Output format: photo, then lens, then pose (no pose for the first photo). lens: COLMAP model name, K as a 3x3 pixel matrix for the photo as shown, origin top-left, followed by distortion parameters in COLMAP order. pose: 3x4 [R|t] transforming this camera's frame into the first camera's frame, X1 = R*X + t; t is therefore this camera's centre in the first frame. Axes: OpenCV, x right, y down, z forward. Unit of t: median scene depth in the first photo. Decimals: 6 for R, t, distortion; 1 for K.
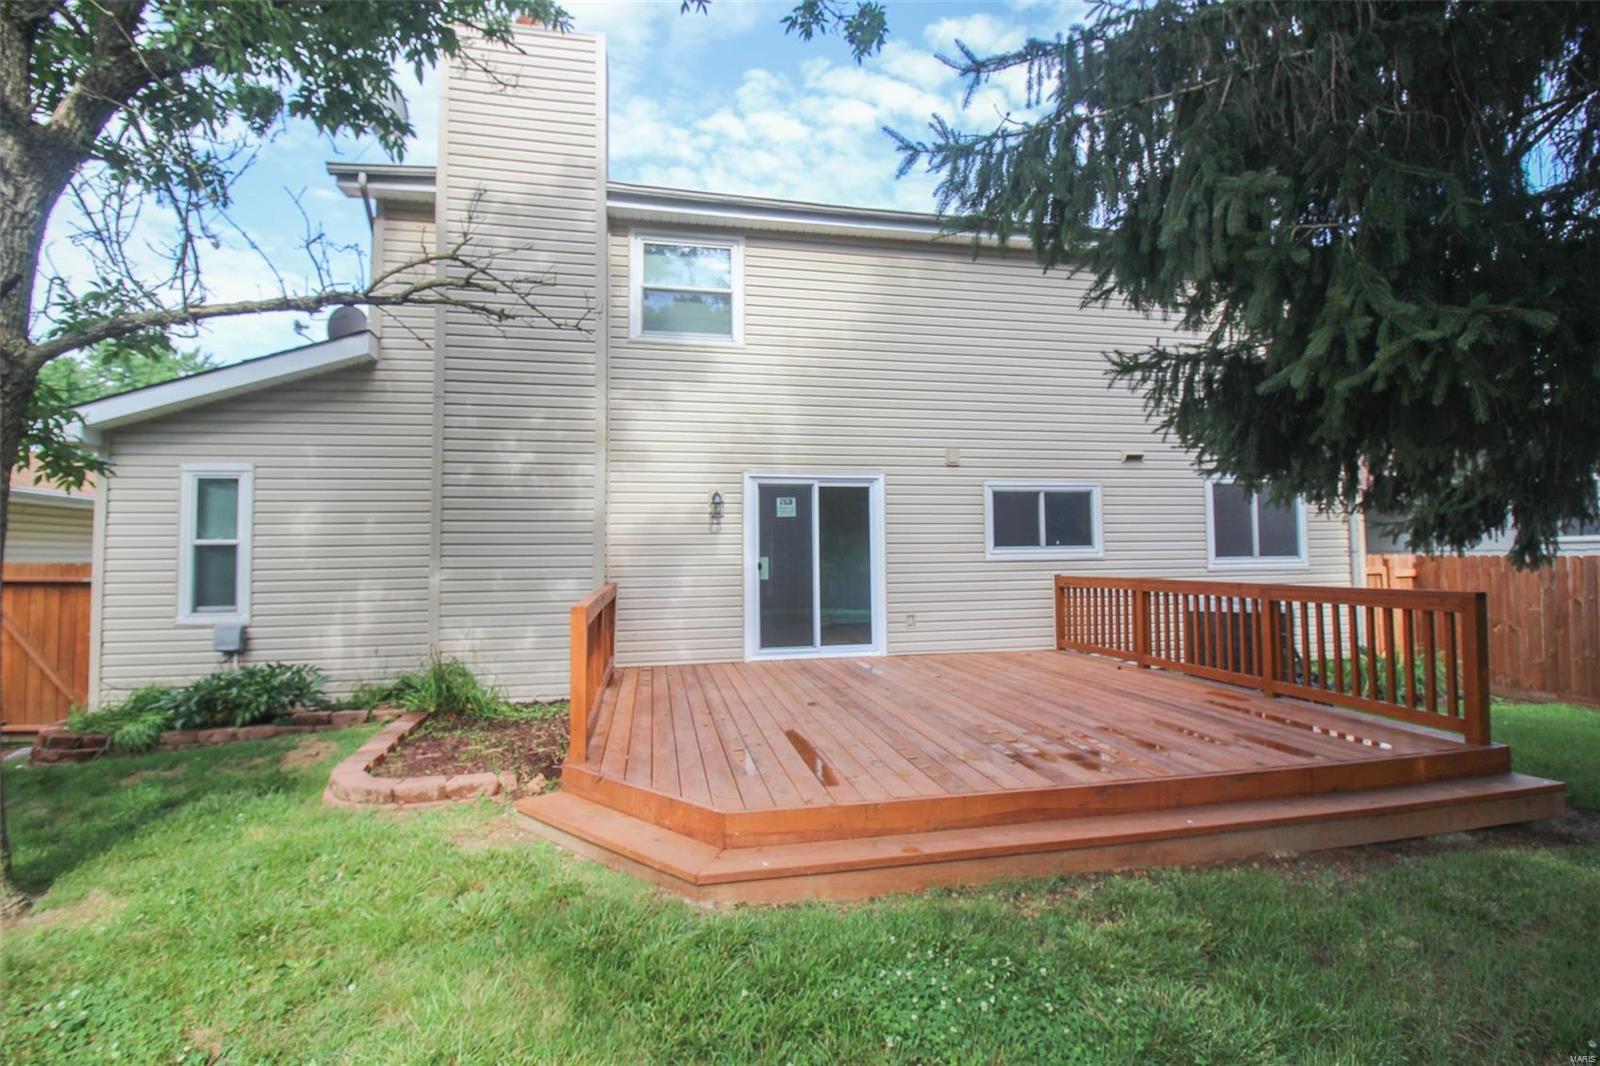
lens RADIAL K [[730.6, 0, 798.3], [0, 730.6, 525.2], [0, 0, 1]] dist [-0.002207, -0.000062]
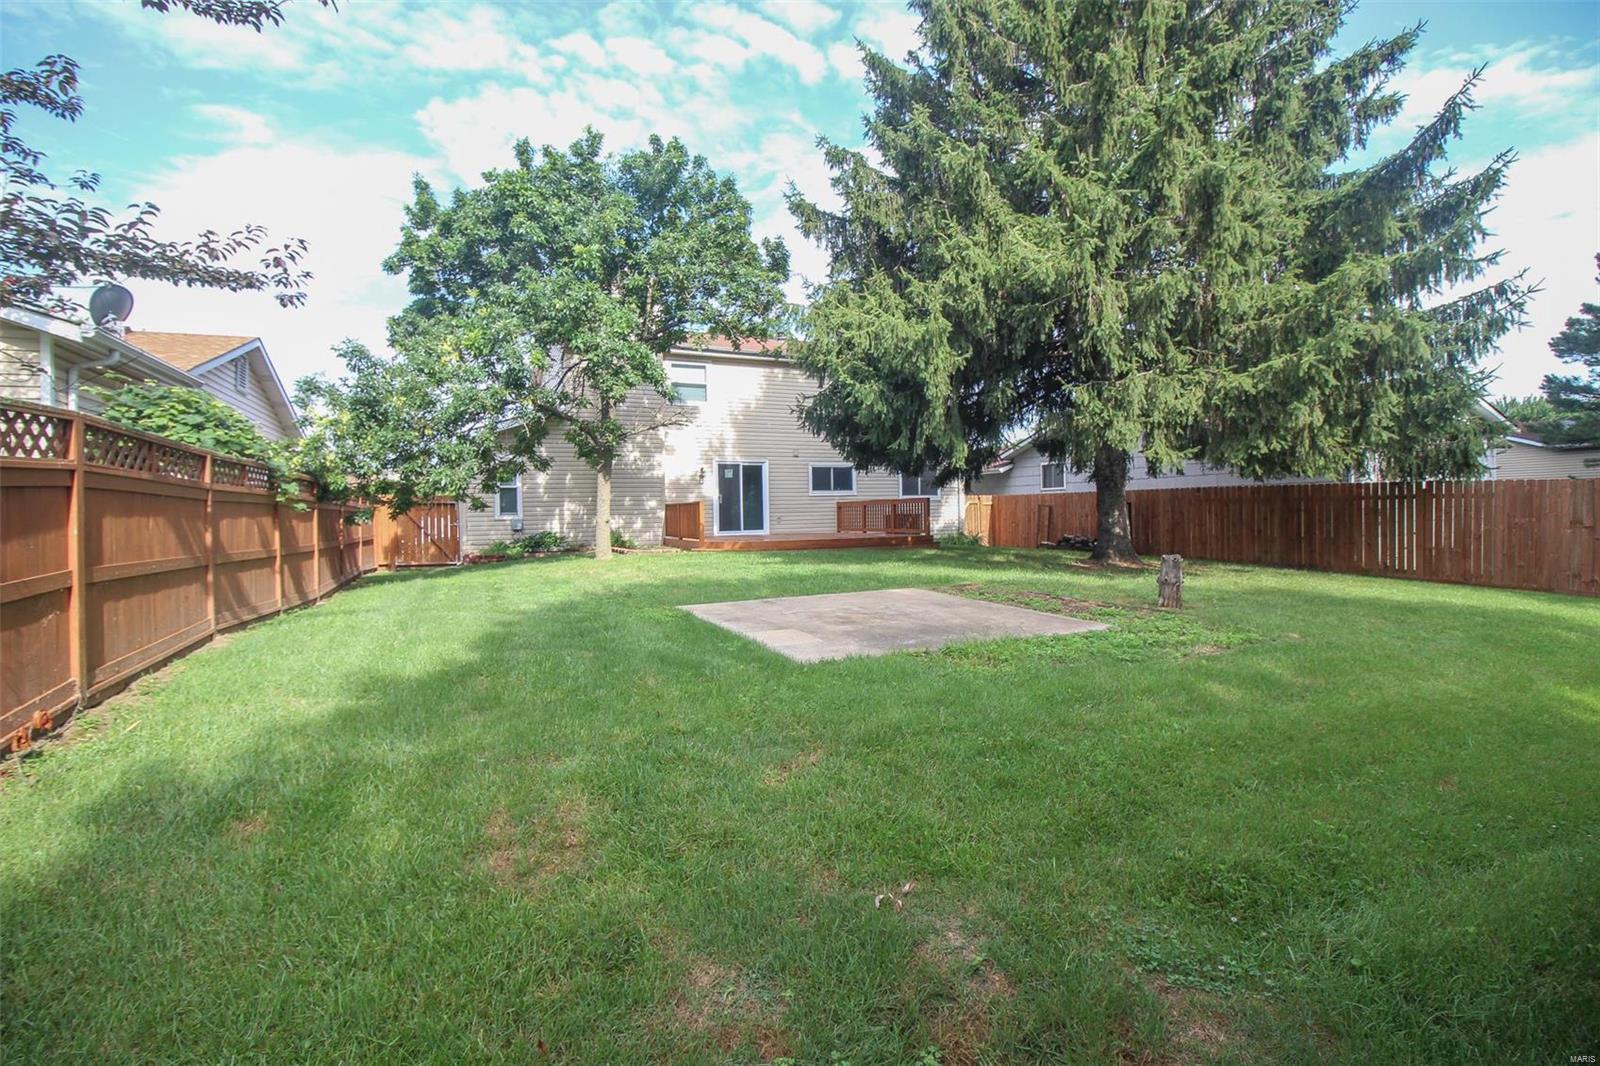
lens RADIAL K [[730.6, 0, 800.3], [0, 730.6, 529.0], [0, 0, 1]] dist [-0.002207, -0.000062]
pose [[0.983150, -0.003863, 0.182761, -0.228783], [-0.007468, 0.998093, 0.061268, 0.008460], [-0.182649, -0.061601, 0.981246, -1.419858]]
